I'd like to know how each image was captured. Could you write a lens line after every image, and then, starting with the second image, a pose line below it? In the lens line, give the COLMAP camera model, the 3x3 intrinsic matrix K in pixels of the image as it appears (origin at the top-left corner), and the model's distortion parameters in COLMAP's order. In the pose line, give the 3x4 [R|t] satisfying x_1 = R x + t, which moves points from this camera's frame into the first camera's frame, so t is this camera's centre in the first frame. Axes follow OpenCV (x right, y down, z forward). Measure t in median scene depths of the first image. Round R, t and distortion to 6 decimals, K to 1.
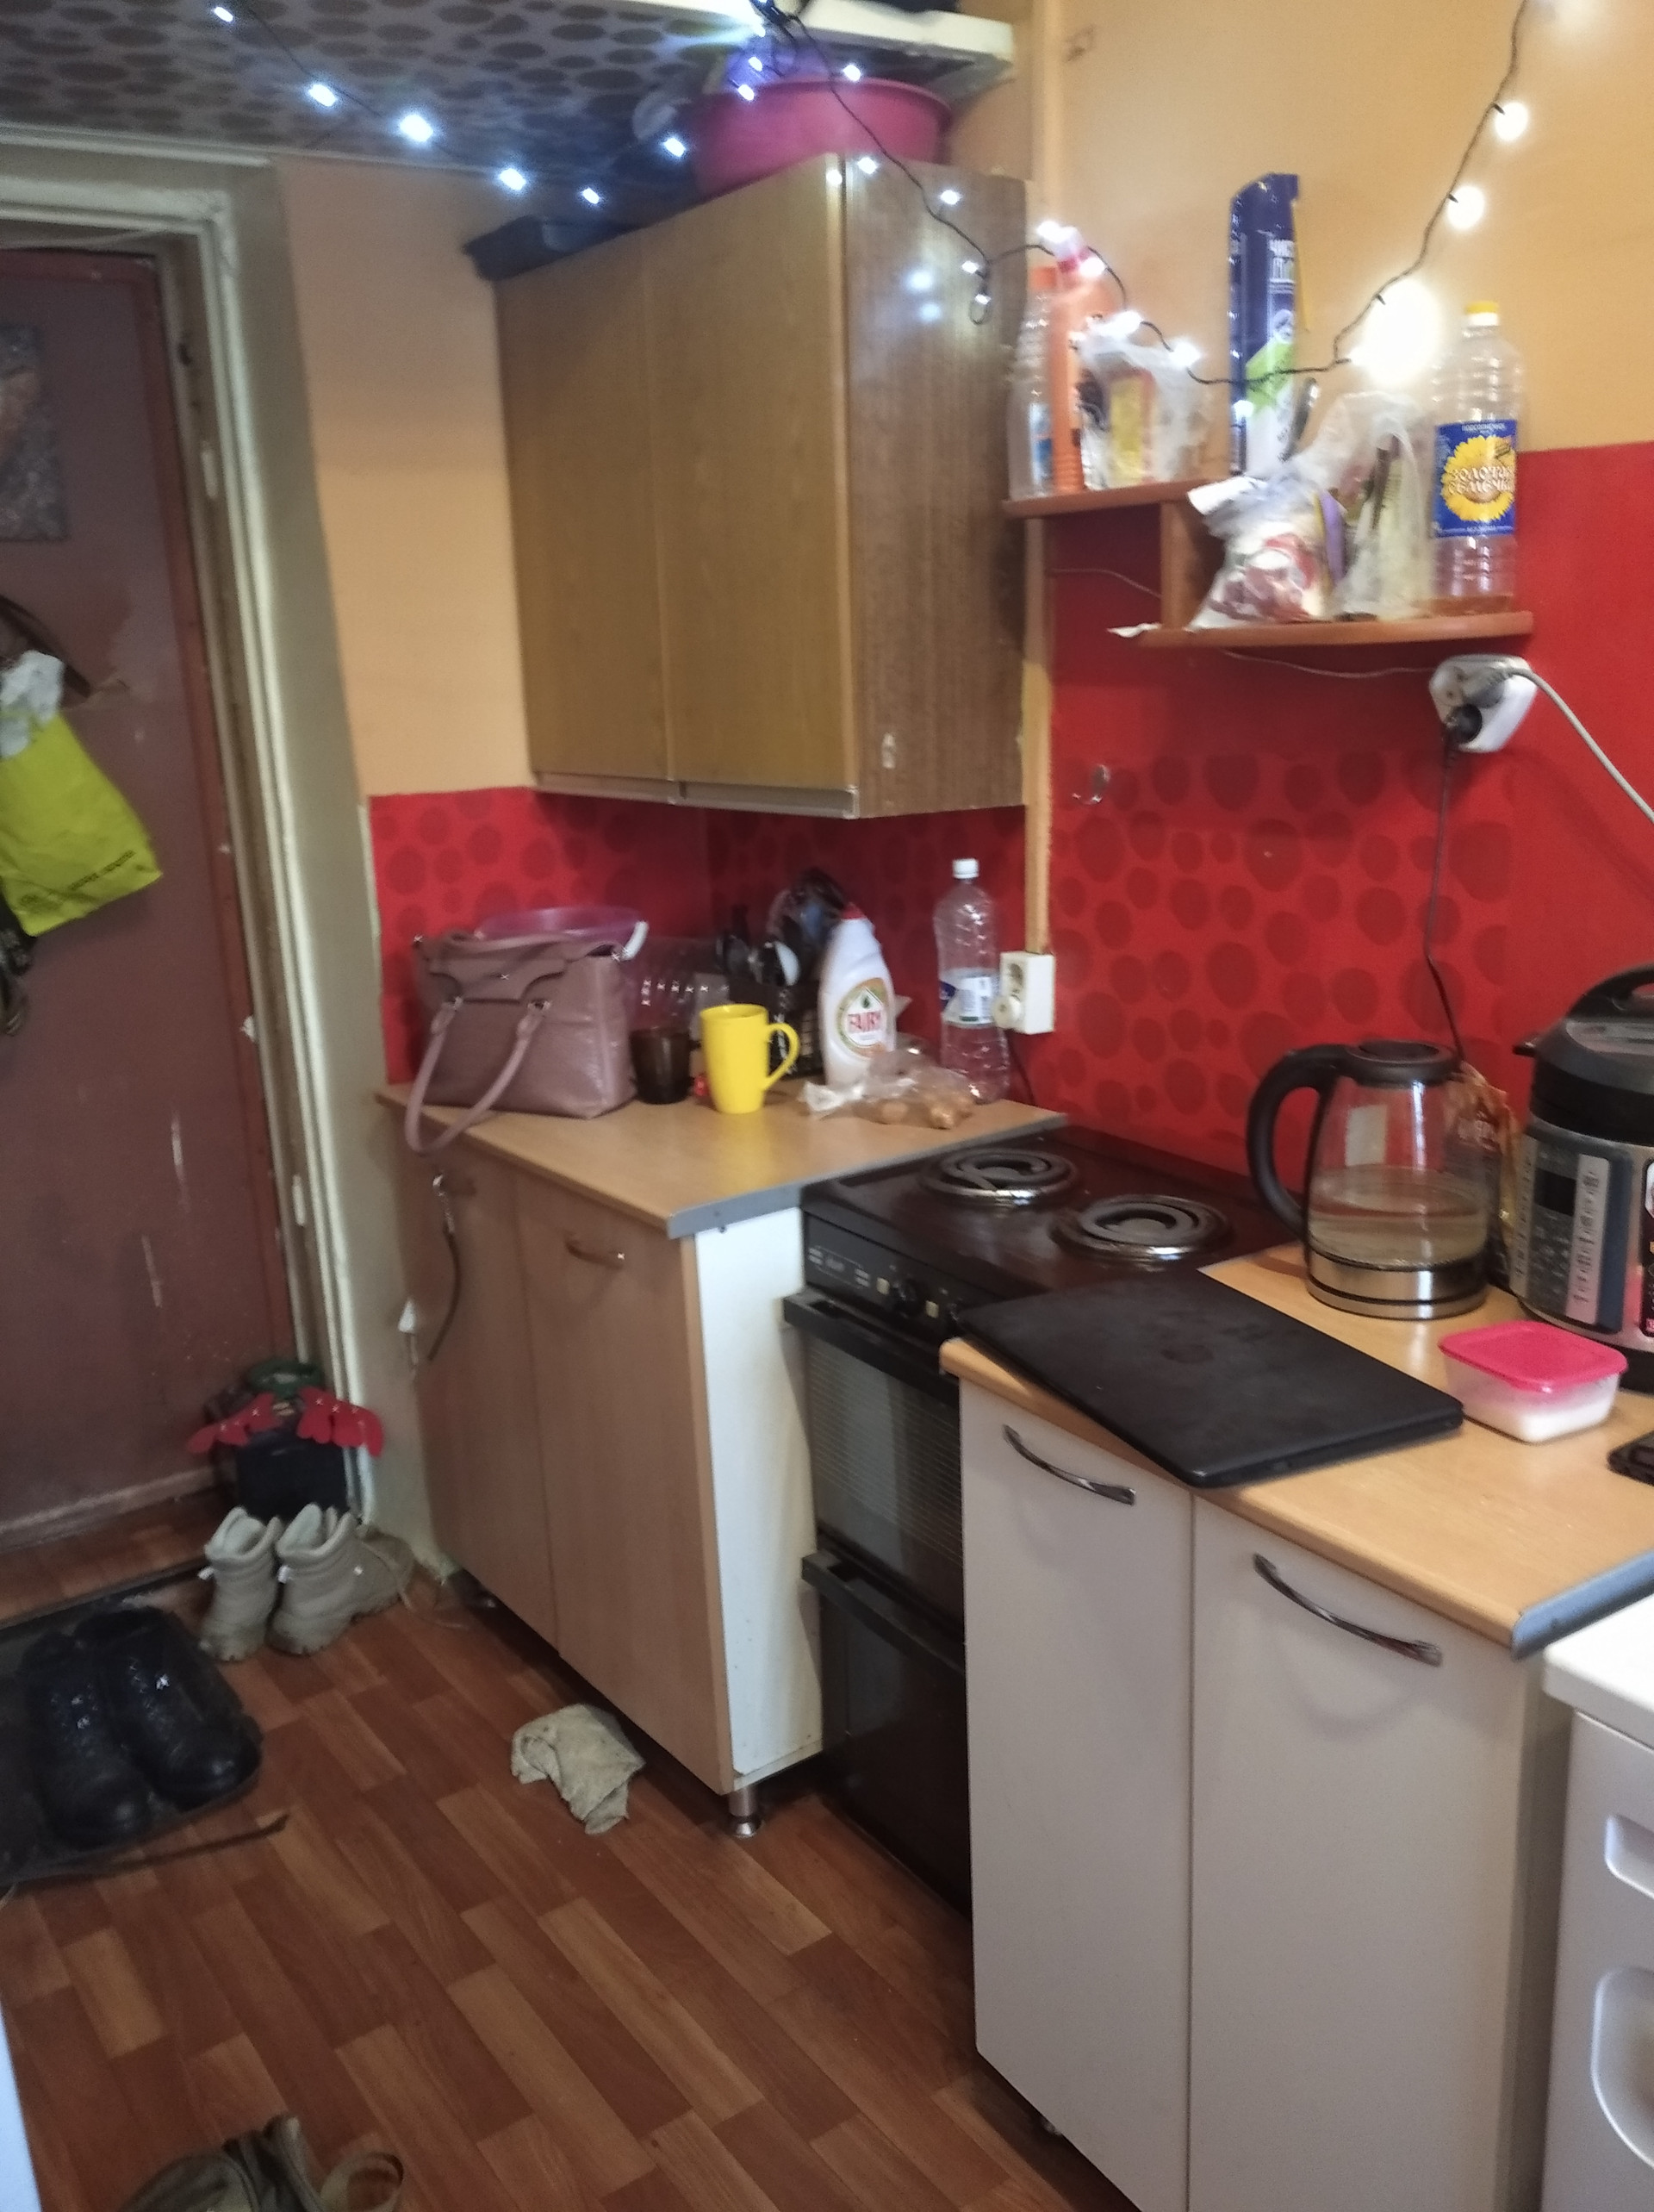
lens RADIAL K [[1843.3, 0, 739.8], [0, 1843.3, 1106.0], [0, 0, 1]] dist [0.091314, -0.137391]
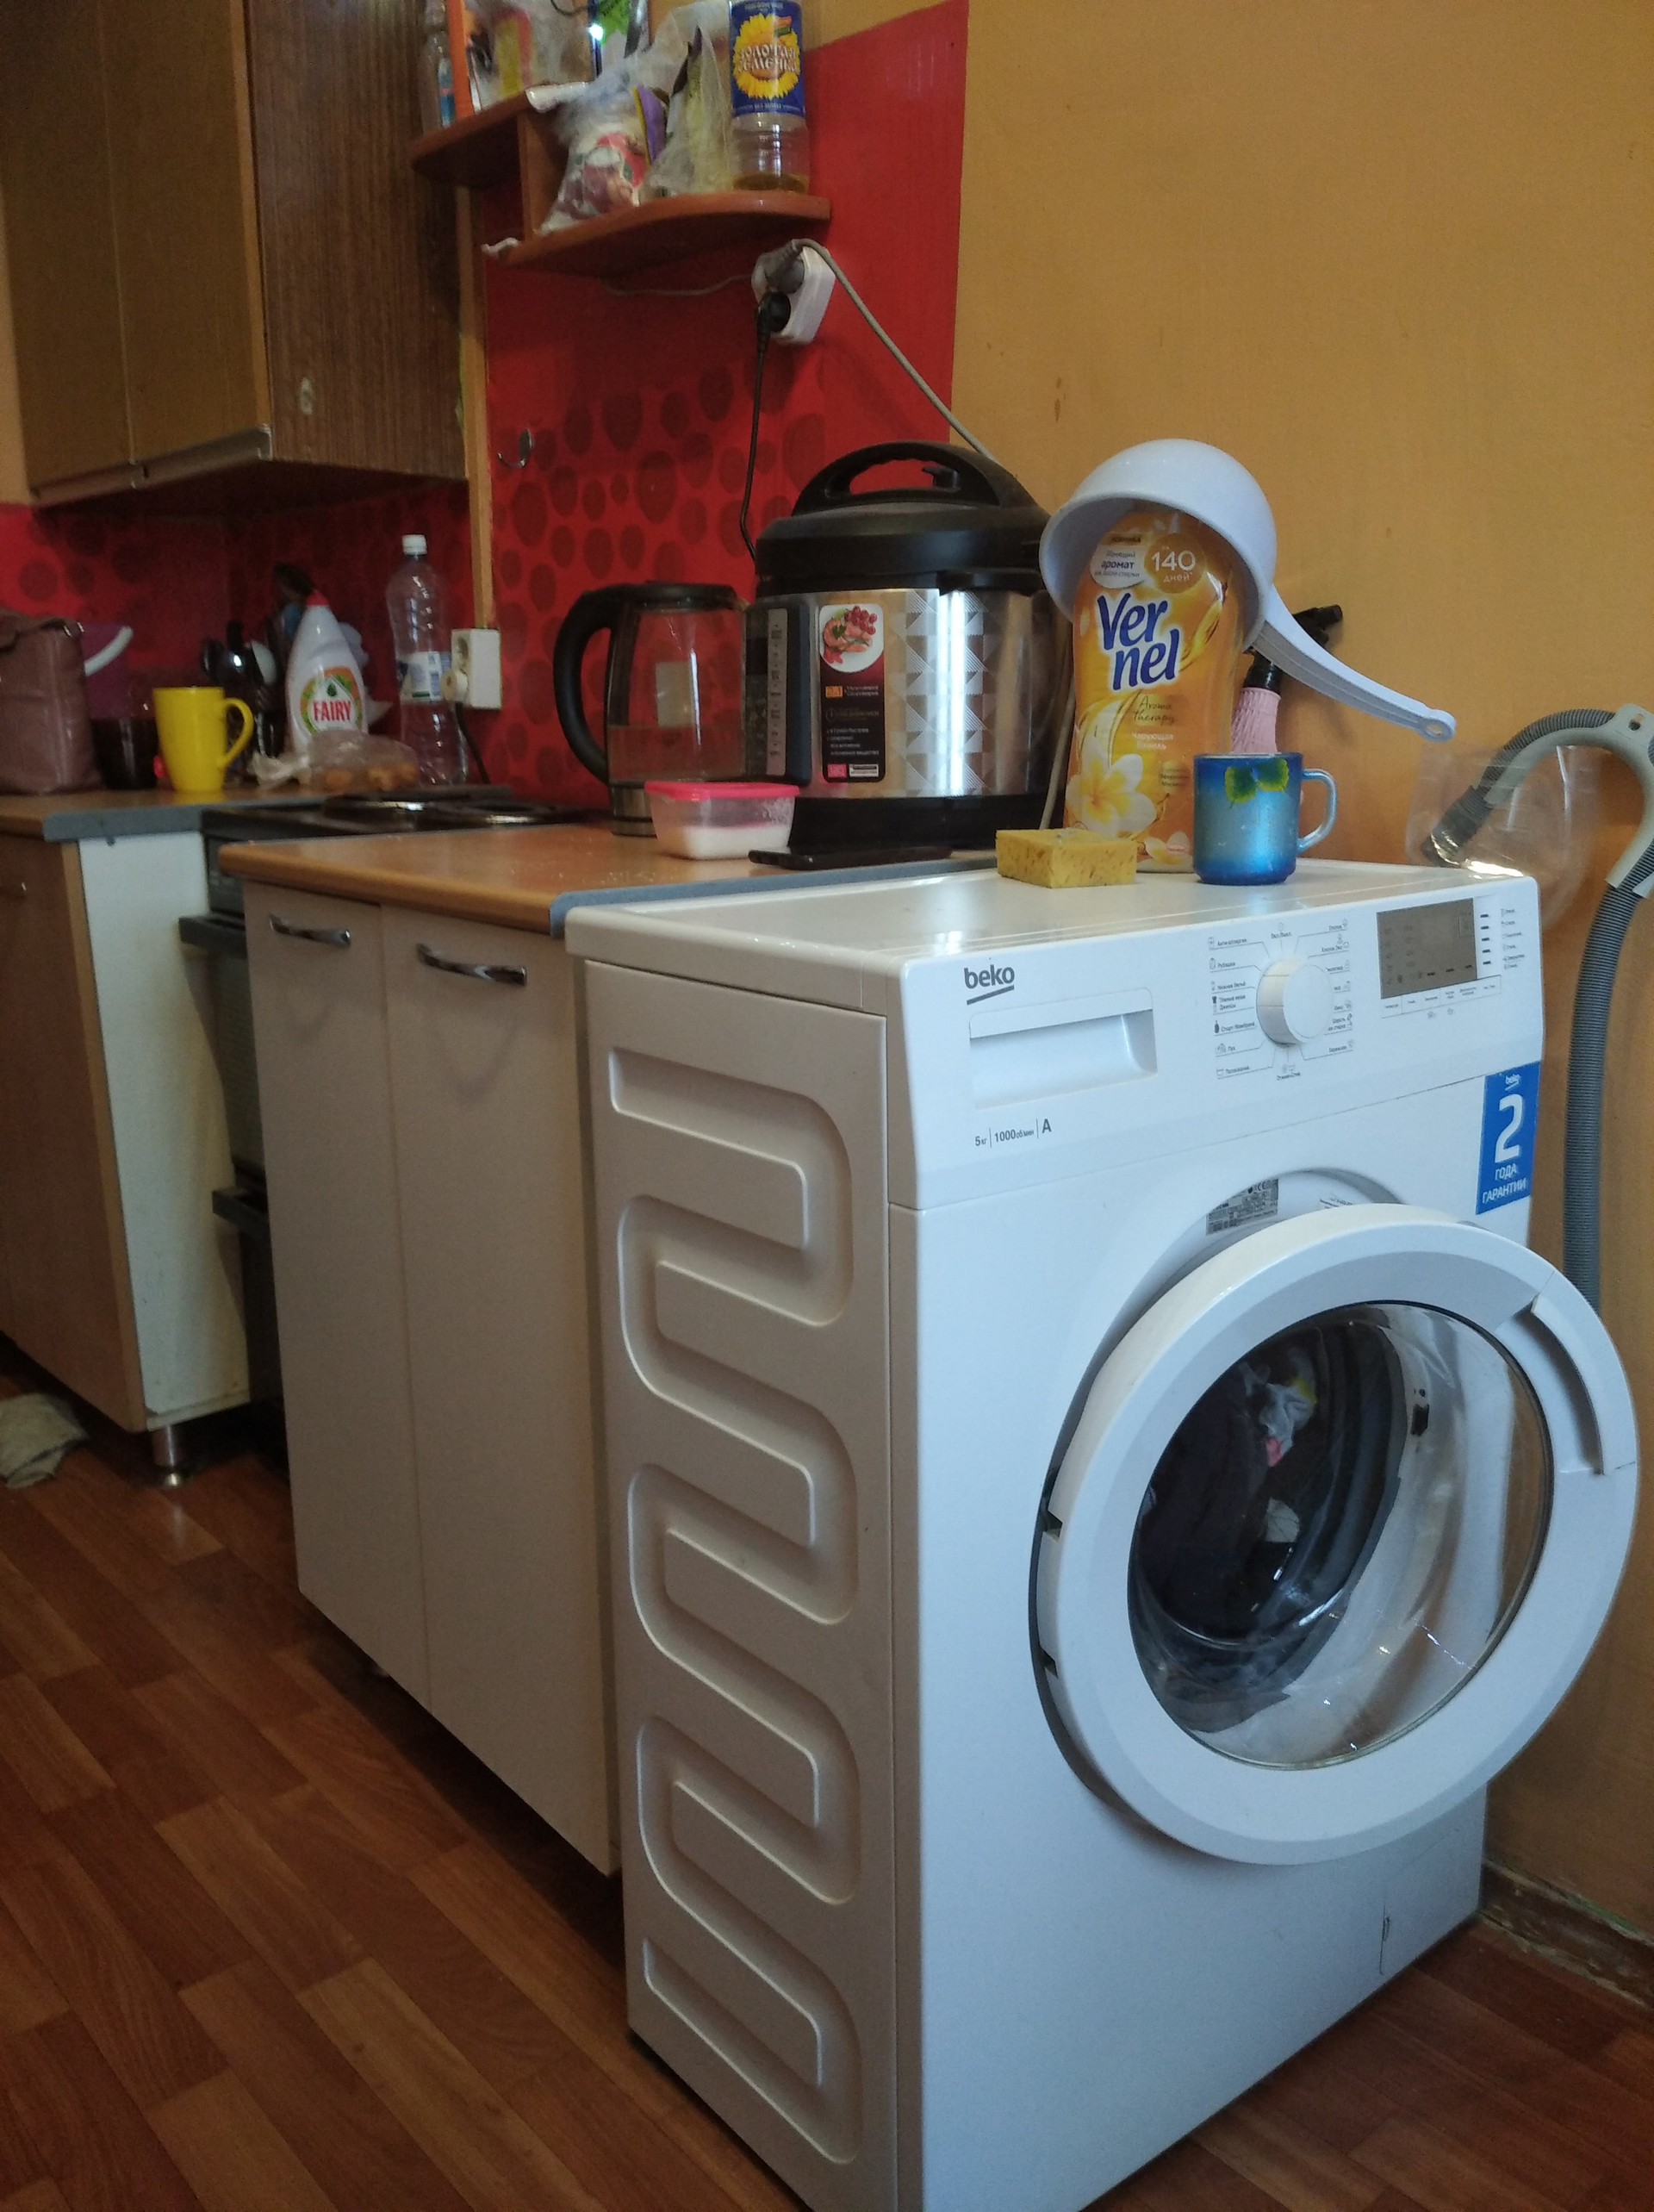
lens RADIAL K [[1835.7, 0, 743.3], [0, 1835.7, 1114.8], [0, 0, 1]] dist [0.067311, -0.117976]
pose [[0.995881, 0.004604, 0.090551, 0.228761], [-0.002503, 0.999725, -0.023302, 0.224445], [-0.090634, 0.022979, 0.995619, -0.022019]]
